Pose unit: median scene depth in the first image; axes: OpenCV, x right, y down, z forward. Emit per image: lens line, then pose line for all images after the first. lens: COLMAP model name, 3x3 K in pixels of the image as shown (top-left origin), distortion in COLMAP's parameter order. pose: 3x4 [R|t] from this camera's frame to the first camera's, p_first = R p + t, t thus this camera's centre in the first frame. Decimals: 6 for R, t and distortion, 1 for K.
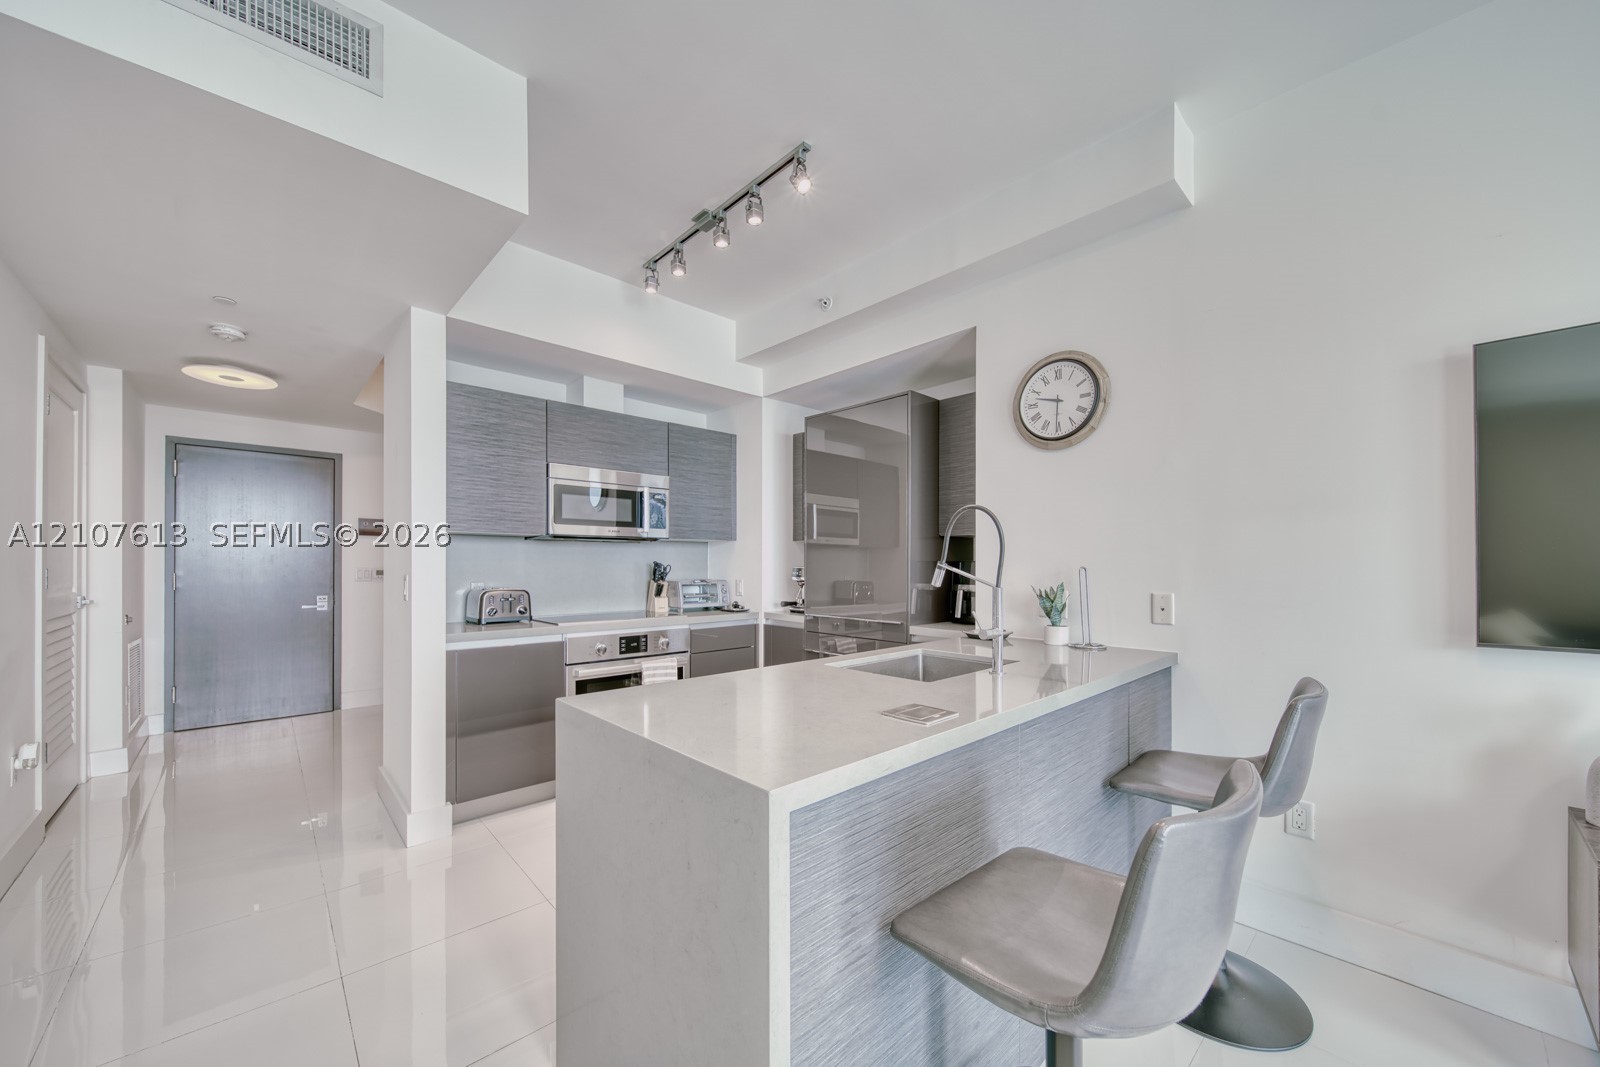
lens RADIAL K [[585.3, 0, 802.1], [0, 585.3, 555.3], [0, 0, 1]] dist [0.000515, -0.000014]
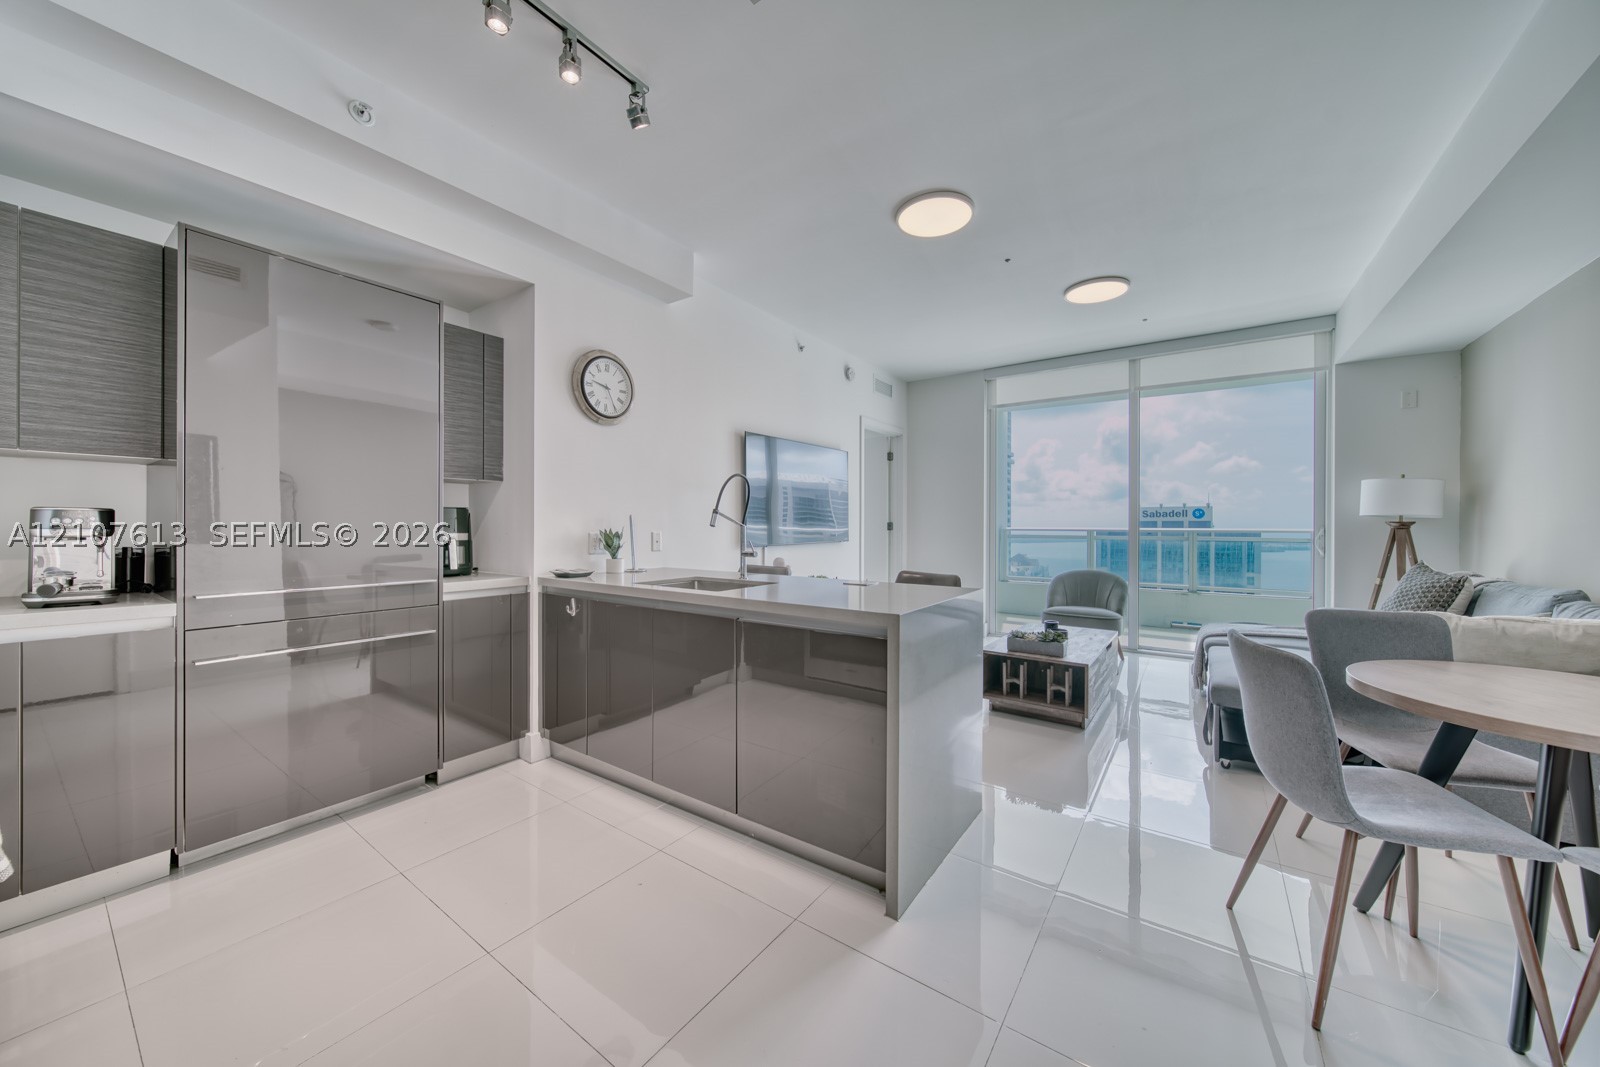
lens RADIAL K [[561.5, 0, 799.5], [0, 561.5, 526.5], [0, 0, 1]] dist [0.000162, -0.000038]
pose [[-0.199123, -0.001993, 0.979972, -0.656789], [-0.011226, 0.999937, -0.000247, 0.030582], [-0.979910, -0.011050, -0.199133, 0.614828]]
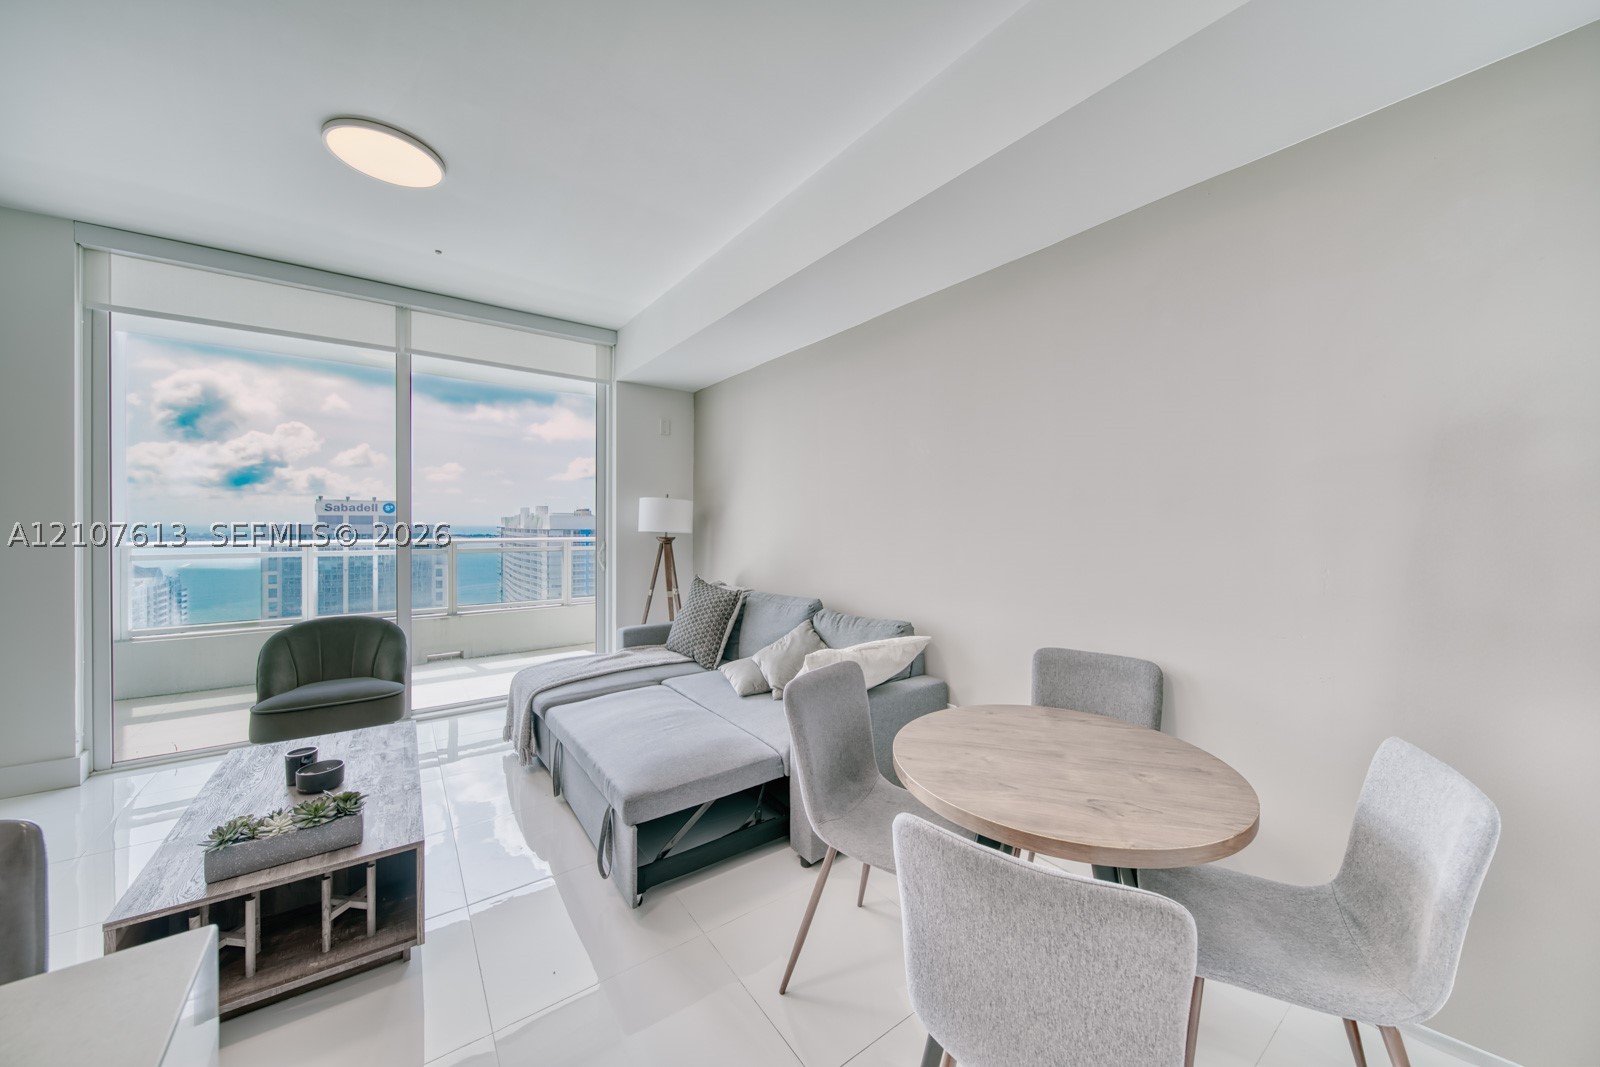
lens RADIAL K [[565.2, 0, 806.0], [0, 565.2, 527.2], [0, 0, 1]] dist [-0.000589, -0.000098]
pose [[-0.993519, -0.004464, 0.113583, -0.214729], [-0.004540, 0.999990, -0.000417, -0.018665], [-0.113580, -0.000930, -0.993528, 0.401737]]
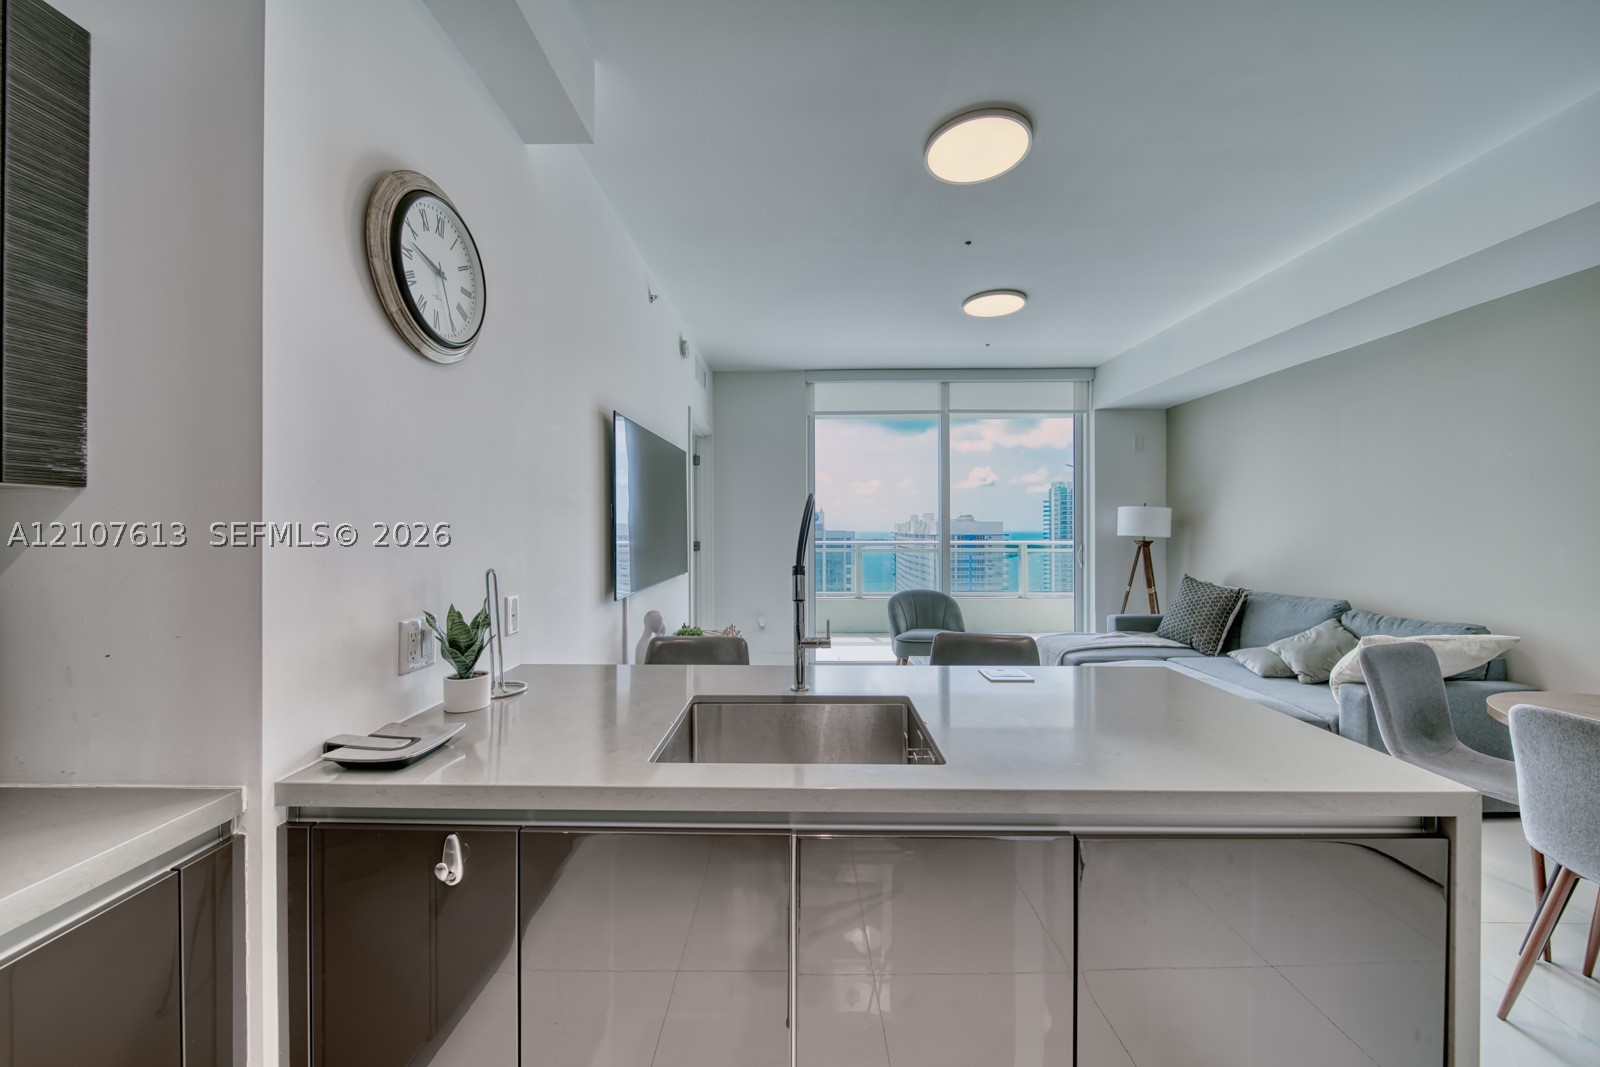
lens RADIAL K [[565.8, 0, 796.7], [0, 565.8, 527.0], [0, 0, 1]] dist [0.001344, -0.002056]
pose [[-0.714362, 0.002957, 0.699770, -0.133318], [-0.003594, 0.999962, -0.007894, -0.015990], [-0.699767, -0.008154, -0.714324, 0.853551]]
